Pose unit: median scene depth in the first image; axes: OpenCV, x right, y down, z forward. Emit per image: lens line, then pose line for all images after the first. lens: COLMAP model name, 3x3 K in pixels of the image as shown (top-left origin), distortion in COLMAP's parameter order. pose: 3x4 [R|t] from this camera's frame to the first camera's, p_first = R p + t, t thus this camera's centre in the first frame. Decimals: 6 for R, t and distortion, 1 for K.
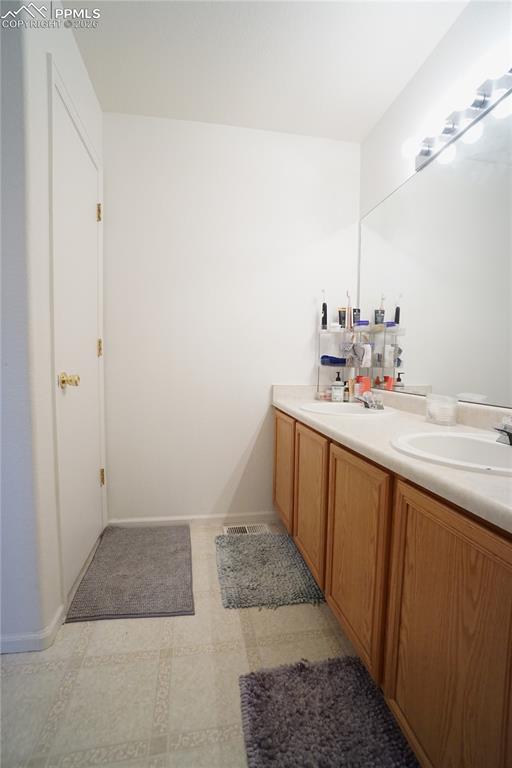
lens RADIAL K [[338.8, 0, 256.0], [0, 338.8, 384.0], [0, 0, 1]] dist [-0.064519, 0.023967]
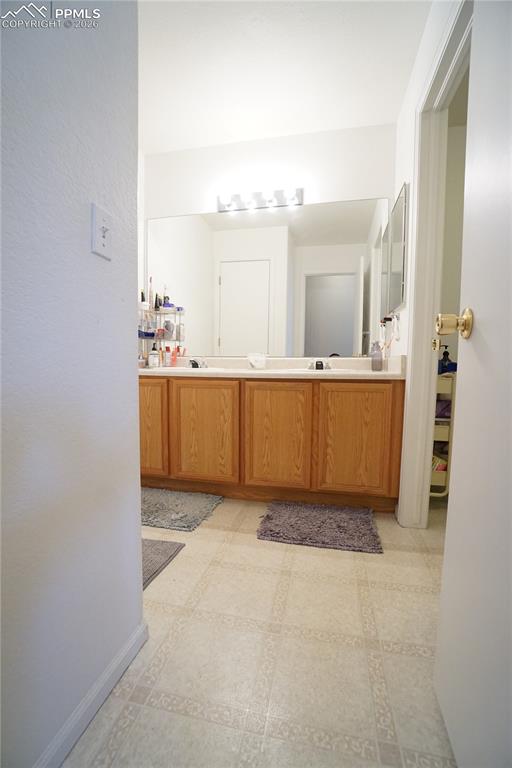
lens RADIAL K [[338.8, 0, 256.0], [0, 338.8, 384.0], [0, 0, 1]] dist [-0.064519, 0.023967]
pose [[0.385520, -0.067104, 0.920256, -1.250170], [0.045664, 0.997517, 0.053607, 0.106379], [-0.921569, 0.021356, 0.387627, 0.357531]]
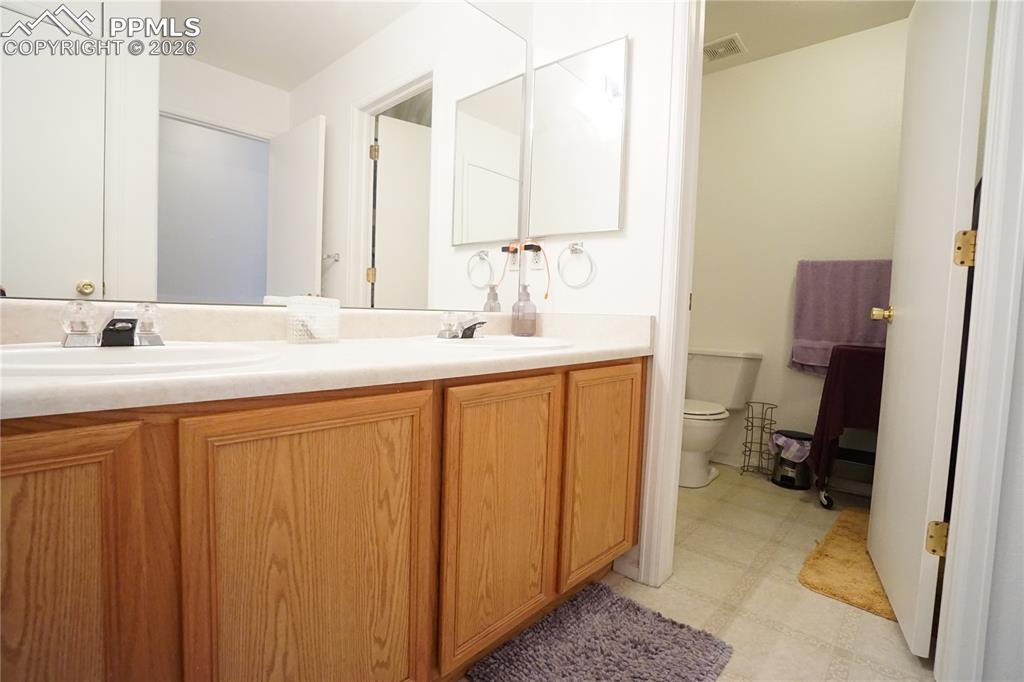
lens RADIAL K [[482.7, 0, 506.3], [0, 482.7, 338.5], [0, 0, 1]] dist [-0.051917, 0.000589]
pose [[-0.597464, -0.075163, 0.798365, -0.451476], [0.004942, 0.995233, 0.097397, 0.022216], [-0.801880, 0.062137, -0.594245, 1.414290]]
